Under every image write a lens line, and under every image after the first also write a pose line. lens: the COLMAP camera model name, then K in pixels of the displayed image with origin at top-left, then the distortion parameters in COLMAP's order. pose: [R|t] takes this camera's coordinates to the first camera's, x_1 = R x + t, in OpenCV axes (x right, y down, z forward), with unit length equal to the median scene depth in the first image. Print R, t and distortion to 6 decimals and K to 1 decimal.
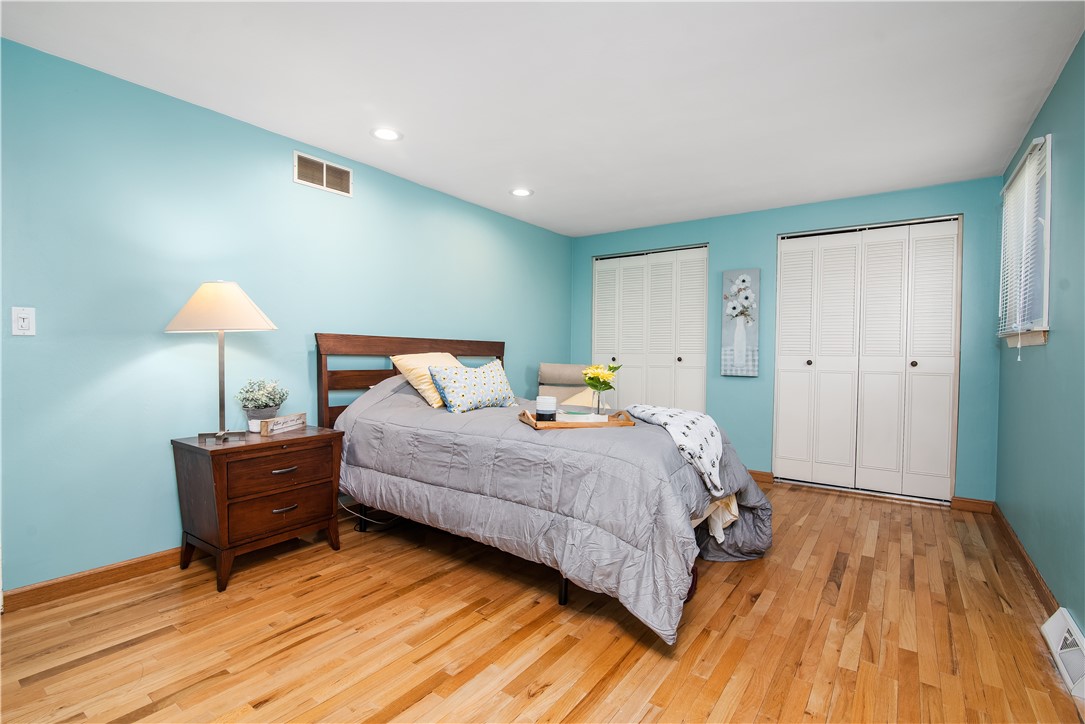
lens RADIAL K [[506.0, 0, 546.0], [0, 506.0, 366.6], [0, 0, 1]] dist [-0.012887, -0.000051]
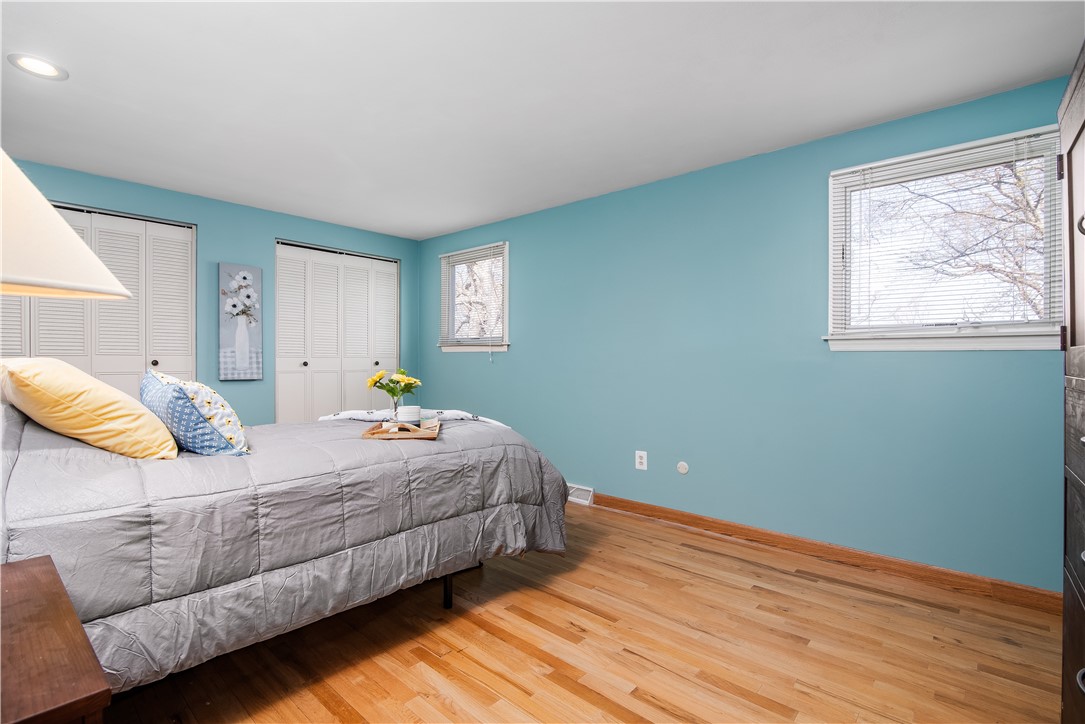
lens RADIAL K [[506.0, 0, 544.9], [0, 506.0, 357.5], [0, 0, 1]] dist [-0.012887, -0.000051]
pose [[0.100336, -0.007691, 0.994924, -0.487123], [0.020201, 0.999780, 0.005692, -0.016495], [-0.994748, 0.019527, 0.100470, 0.358075]]
